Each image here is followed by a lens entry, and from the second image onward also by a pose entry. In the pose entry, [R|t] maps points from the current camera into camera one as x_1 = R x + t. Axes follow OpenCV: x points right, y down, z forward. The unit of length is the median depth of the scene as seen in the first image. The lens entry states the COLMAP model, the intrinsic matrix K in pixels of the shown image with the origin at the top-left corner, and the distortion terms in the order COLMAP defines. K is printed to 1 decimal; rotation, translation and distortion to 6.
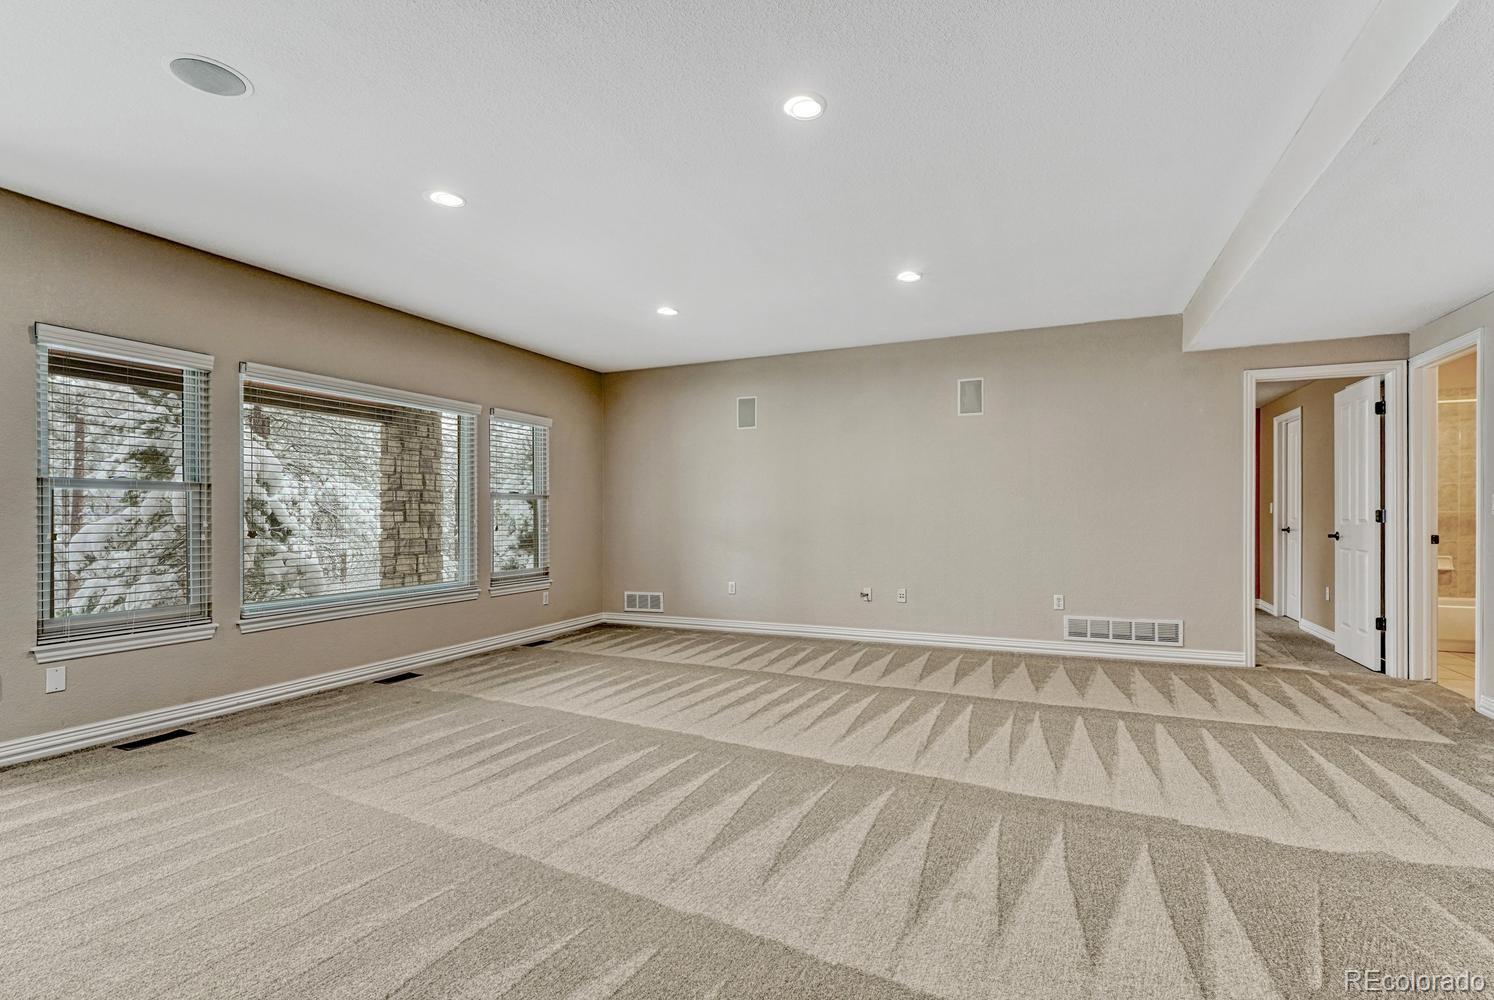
lens RADIAL K [[697.3, 0, 745.6], [0, 697.3, 517.4], [0, 0, 1]] dist [-0.003484, -0.000057]
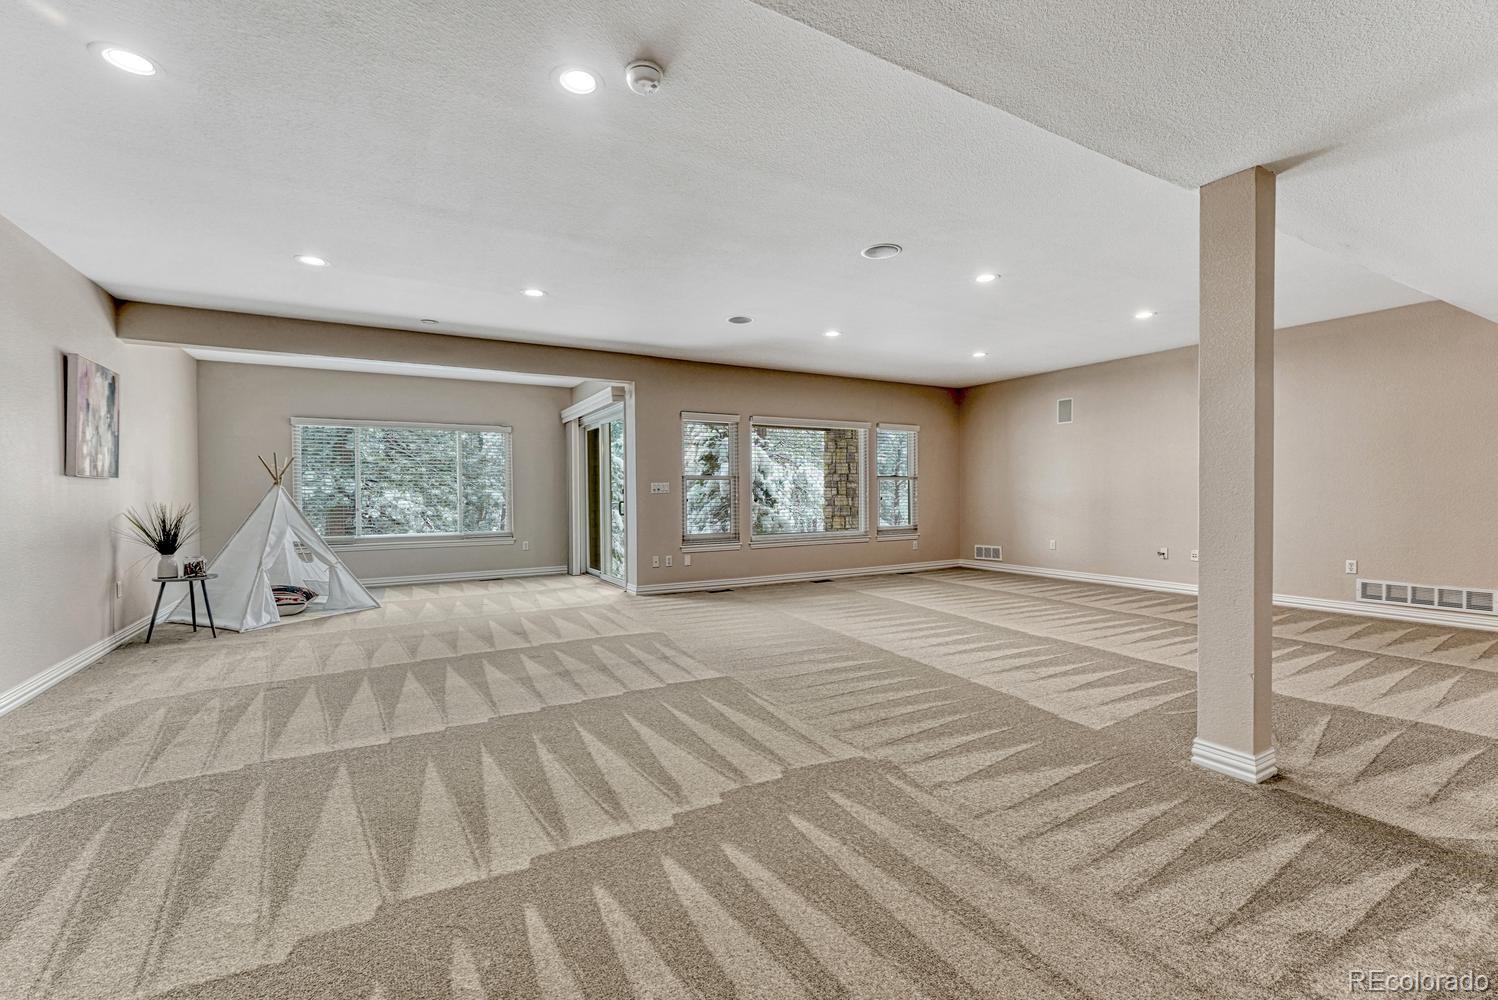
lens RADIAL K [[626.7, 0, 747.5], [0, 626.7, 496.2], [0, 0, 1]] dist [0.000781, 0.000060]
pose [[0.806826, 0.001226, -0.590788, 0.172996], [0.002649, 0.999980, 0.005693, 0.001226], [0.590784, -0.006158, 0.806806, -0.240036]]
